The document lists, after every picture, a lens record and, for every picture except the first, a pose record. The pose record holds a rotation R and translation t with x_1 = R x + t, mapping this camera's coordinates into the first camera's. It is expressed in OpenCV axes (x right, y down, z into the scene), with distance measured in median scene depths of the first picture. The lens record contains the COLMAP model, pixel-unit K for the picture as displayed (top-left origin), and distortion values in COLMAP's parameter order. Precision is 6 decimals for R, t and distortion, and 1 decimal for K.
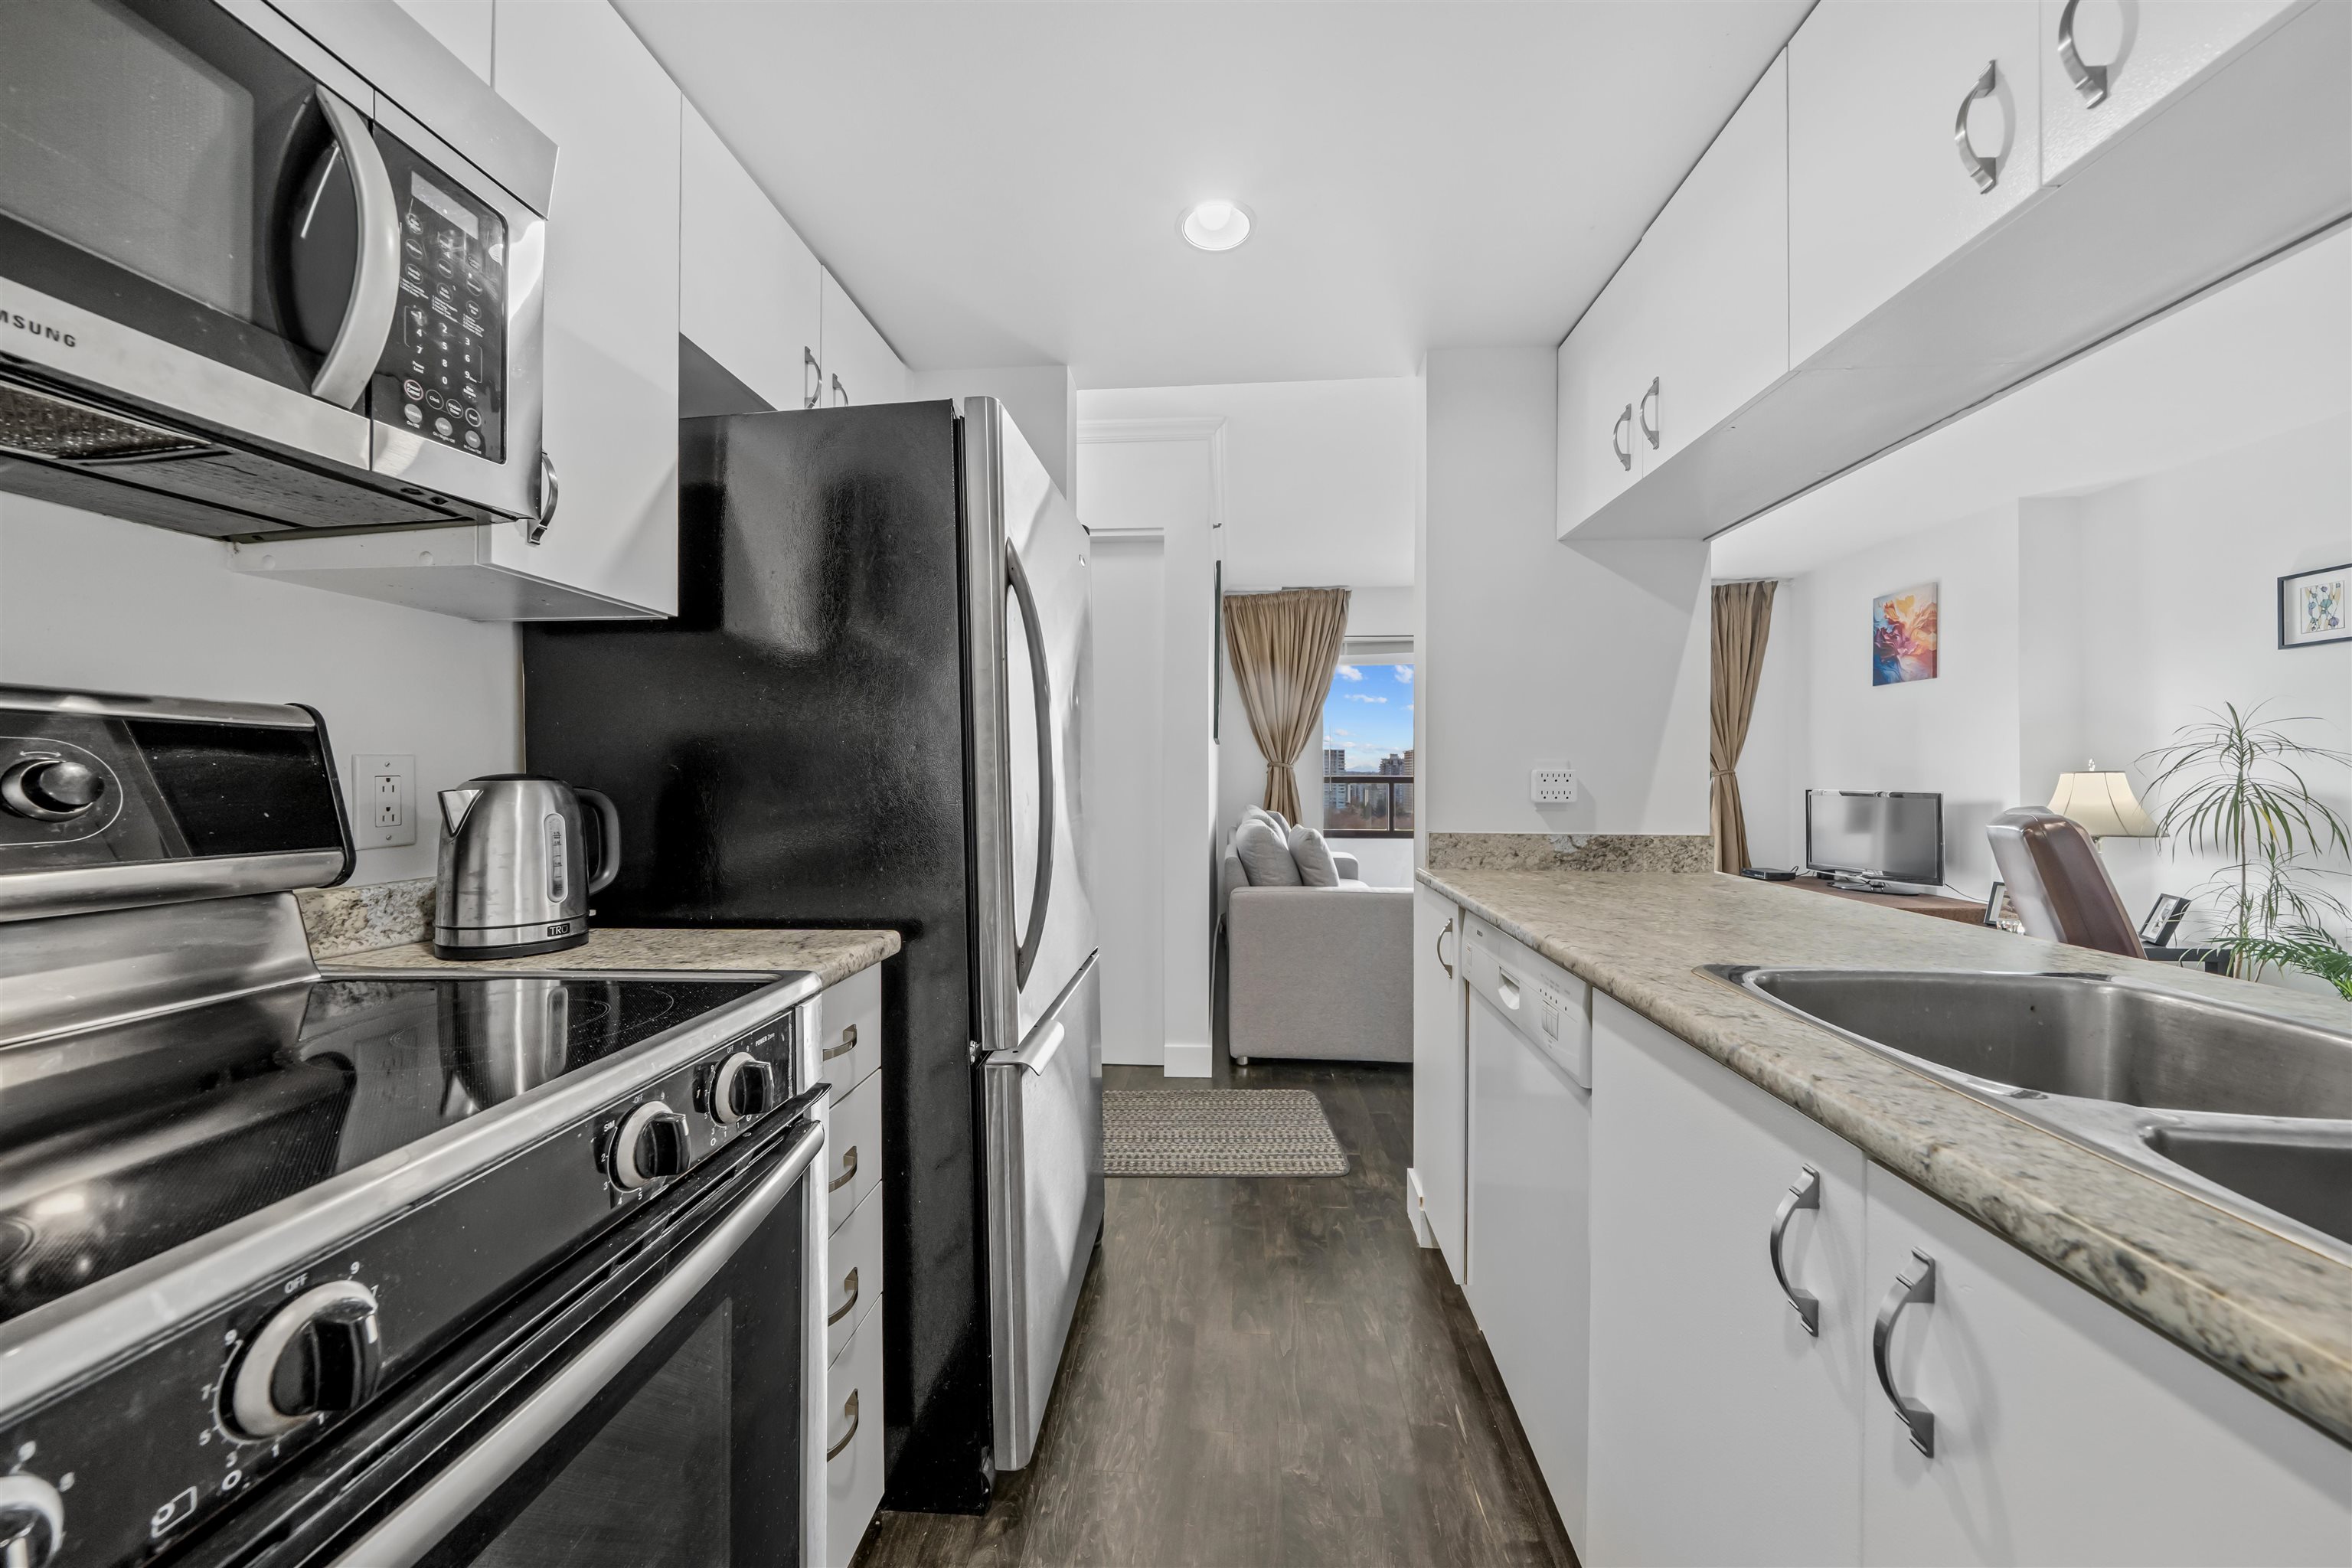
lens RADIAL K [[814.5, 0, 1146.2], [0, 814.5, 793.6], [0, 0, 1]] dist [-0.002494, 0.001375]
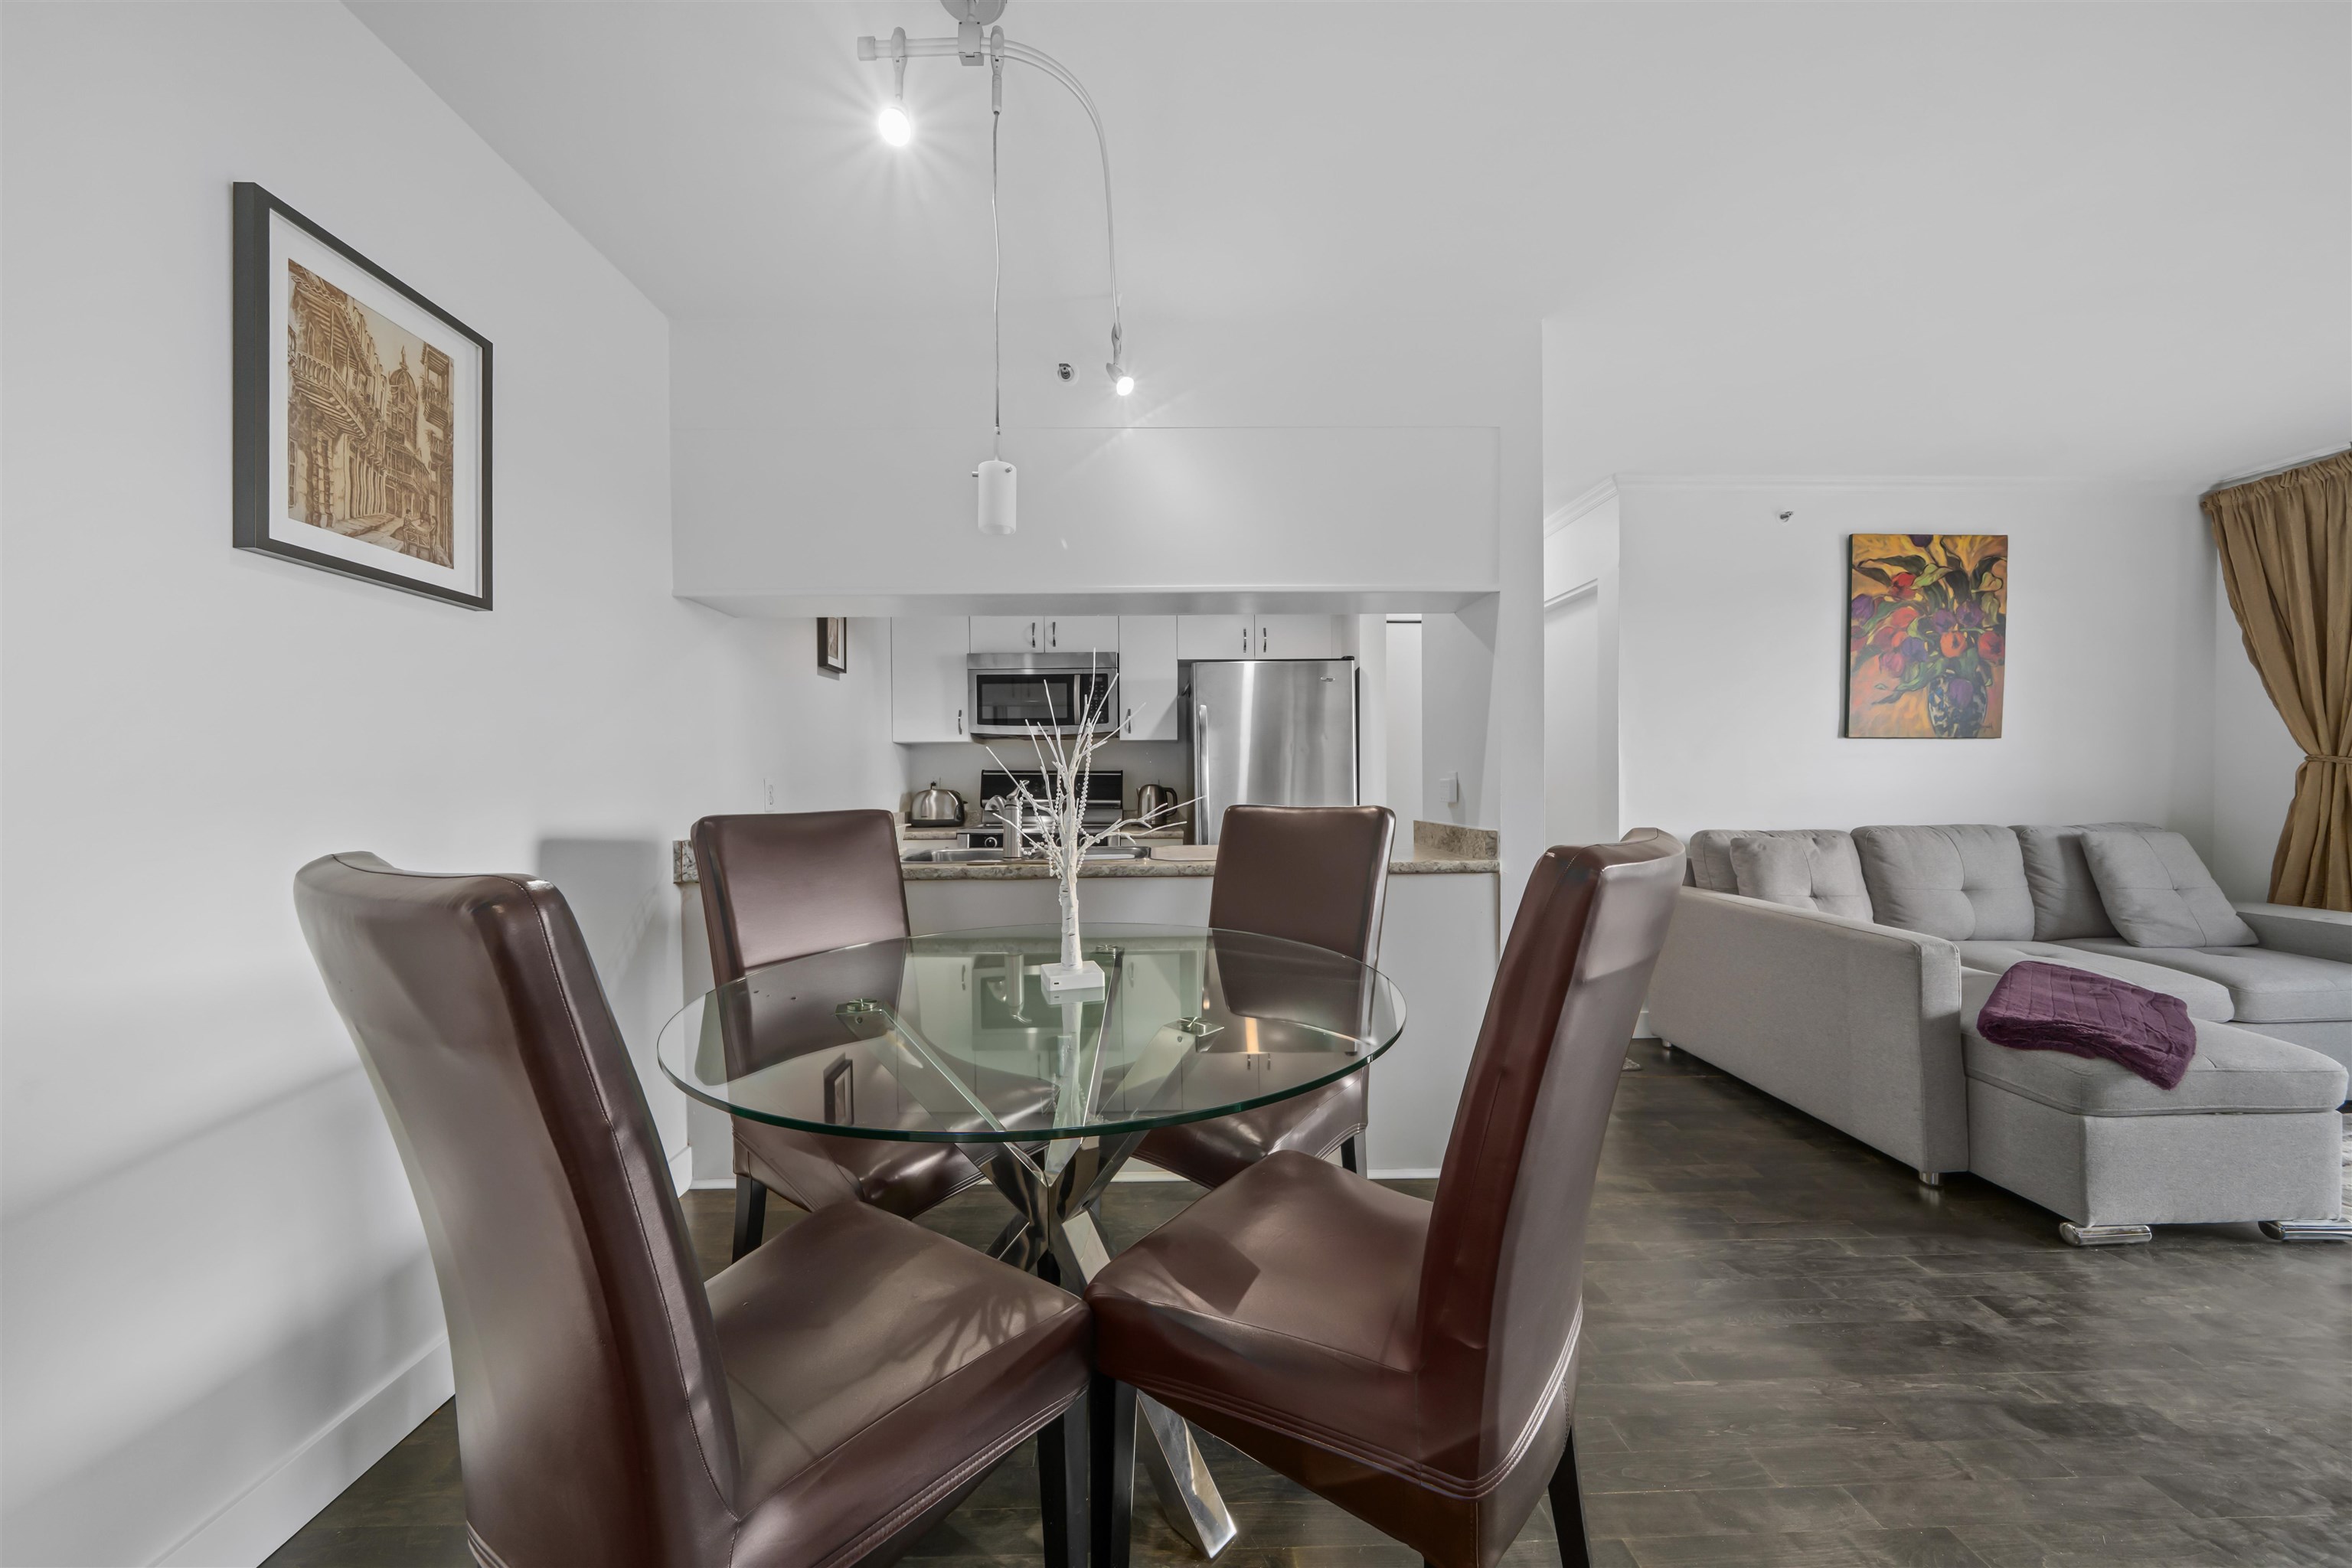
lens RADIAL K [[814.5, 0, 1174.2], [0, 814.5, 787.2], [0, 0, 1]] dist [-0.002494, 0.001375]
pose [[0.125987, 0.012312, -0.991956, 0.801794], [-0.015539, 0.999825, 0.010436, -0.013161], [0.991910, 0.014099, 0.126156, 0.165014]]
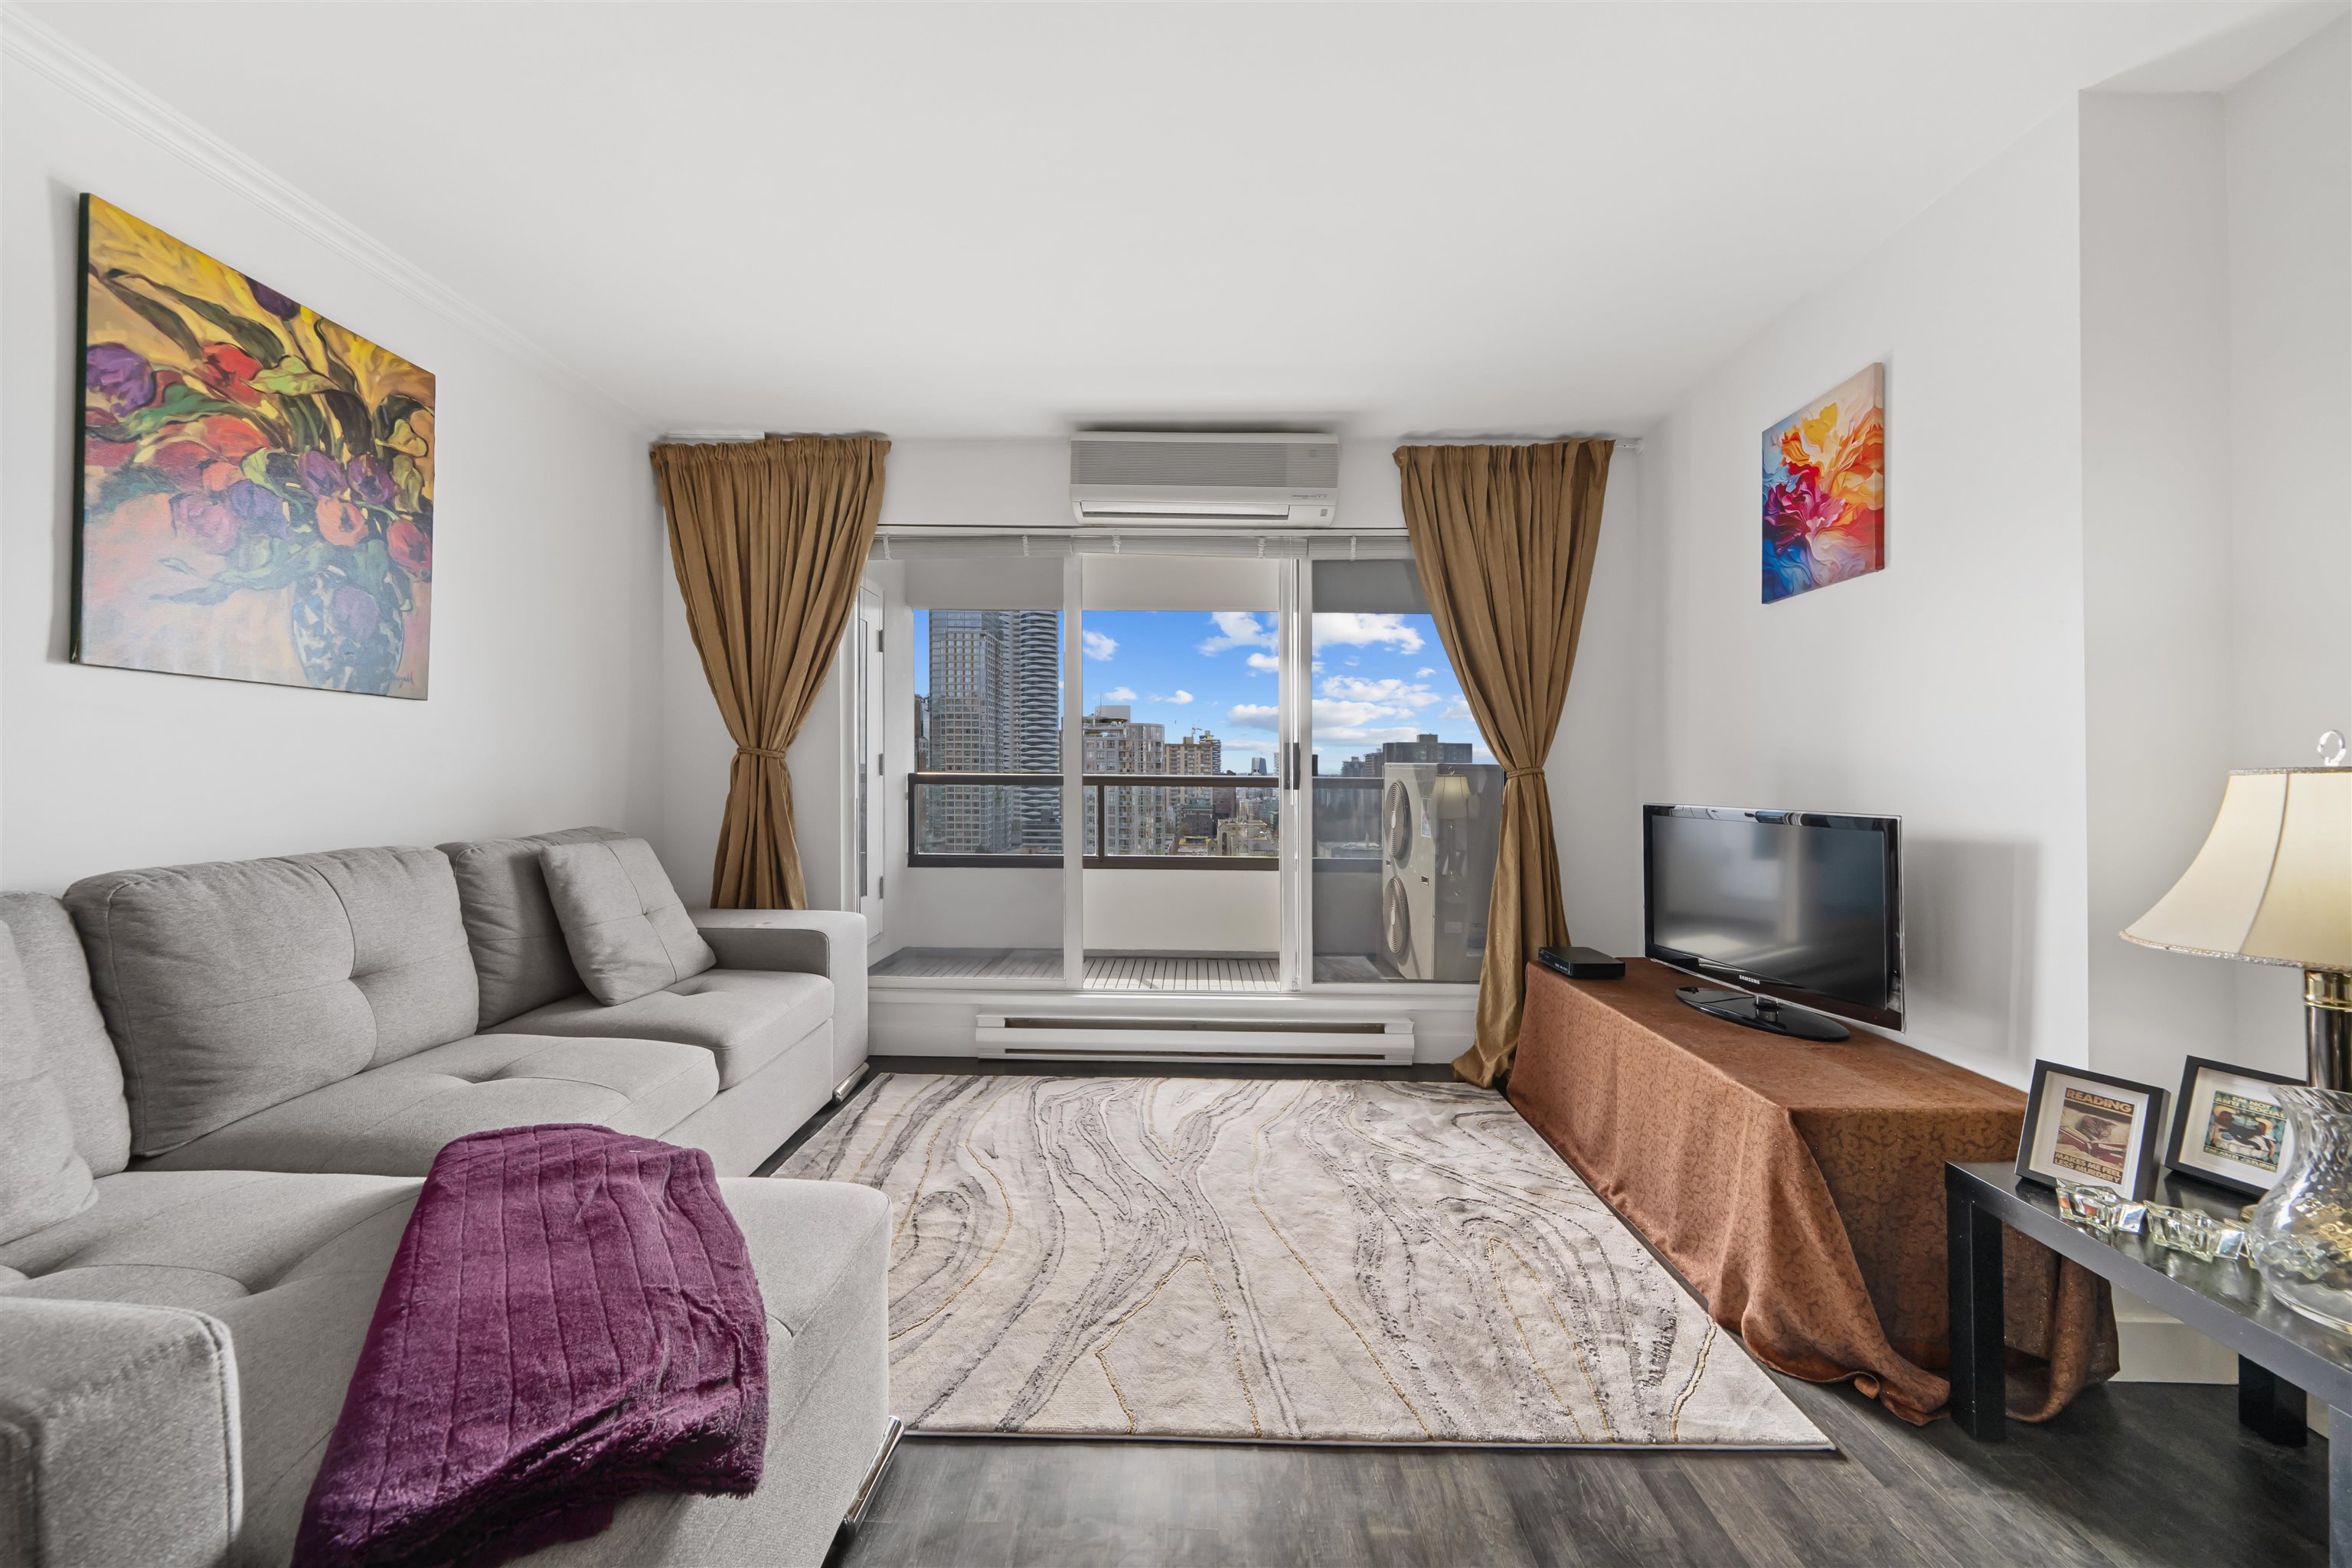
lens RADIAL K [[814.5, 0, 1175.0], [0, 814.5, 783.2], [0, 0, 1]] dist [-0.002494, 0.001375]
pose [[0.997257, 0.008313, 0.073552, 0.521297], [-0.007364, 0.999886, -0.013170, -0.012985], [-0.073653, 0.012592, 0.997204, 0.554068]]
